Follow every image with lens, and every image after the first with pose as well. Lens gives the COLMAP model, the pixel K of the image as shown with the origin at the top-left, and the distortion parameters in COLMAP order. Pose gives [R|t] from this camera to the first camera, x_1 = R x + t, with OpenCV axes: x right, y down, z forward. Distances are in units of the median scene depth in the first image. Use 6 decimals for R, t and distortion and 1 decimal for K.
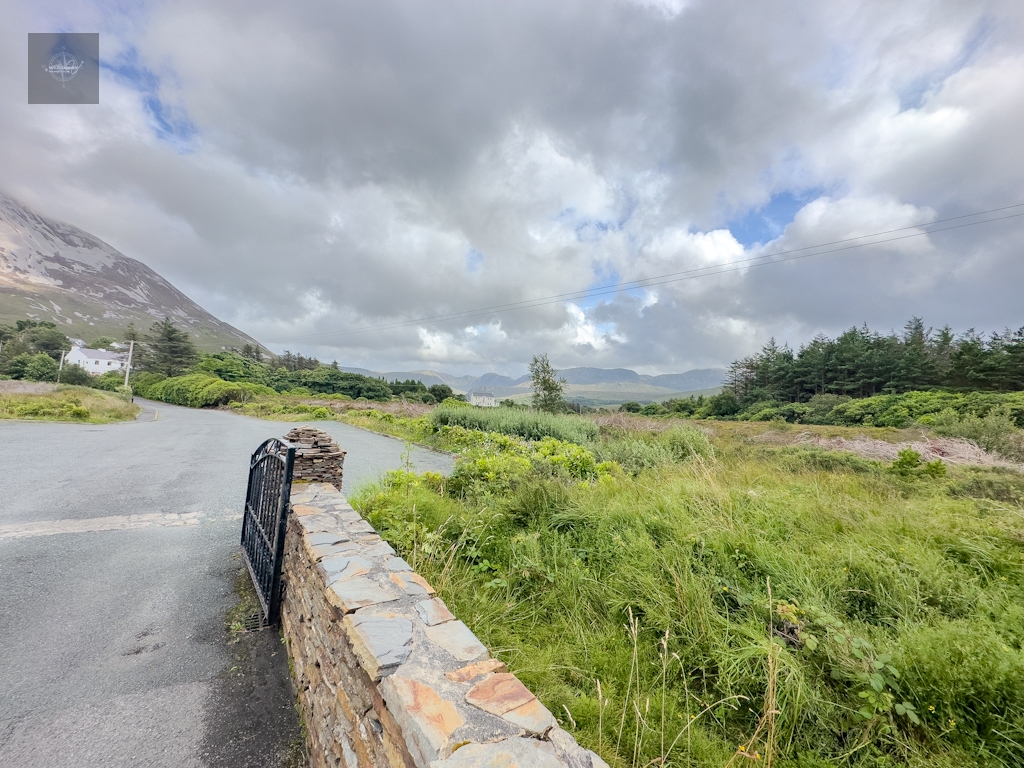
lens RADIAL K [[414.3, 0, 510.6], [0, 414.3, 372.8], [0, 0, 1]] dist [0.012728, 0.000158]
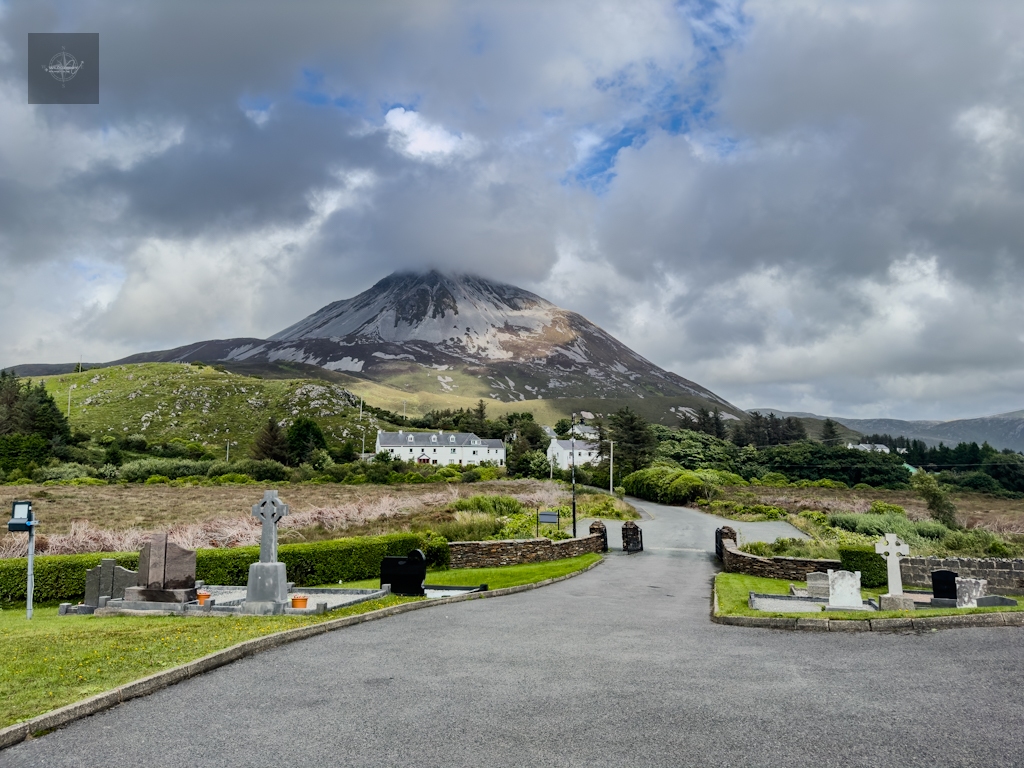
lens RADIAL K [[734.3, 0, 512.0], [0, 734.3, 384.0], [0, 0, 1]] dist [0.122402, -0.155758]
pose [[0.679566, -0.126158, -0.722685, 0.156601], [0.082338, 0.991995, -0.095746, -0.032113], [0.728979, 0.005561, 0.684513, -0.245830]]
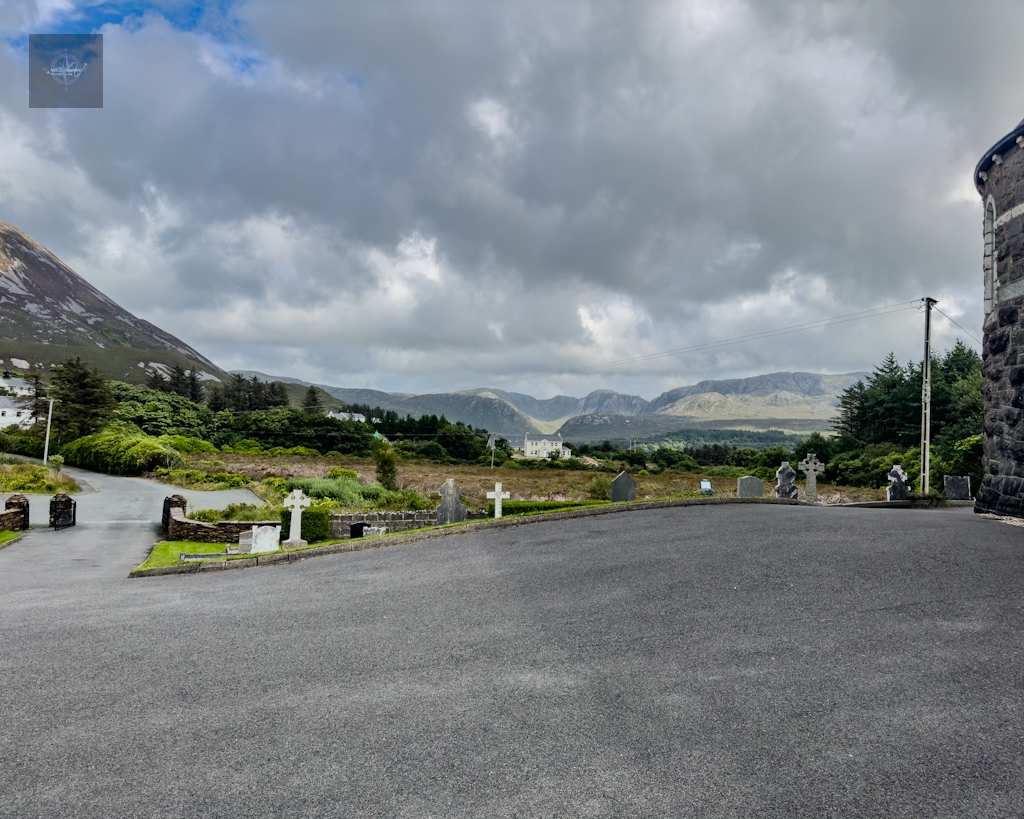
lens RADIAL K [[800.7, 0, 536.6], [0, 800.7, 382.9], [0, 0, 1]] dist [0.110801, -0.128922]
pose [[0.987629, -0.033753, -0.153131, 0.189173], [0.032886, 0.999426, -0.008195, -0.033252], [0.153319, 0.003057, 0.988172, -0.278080]]
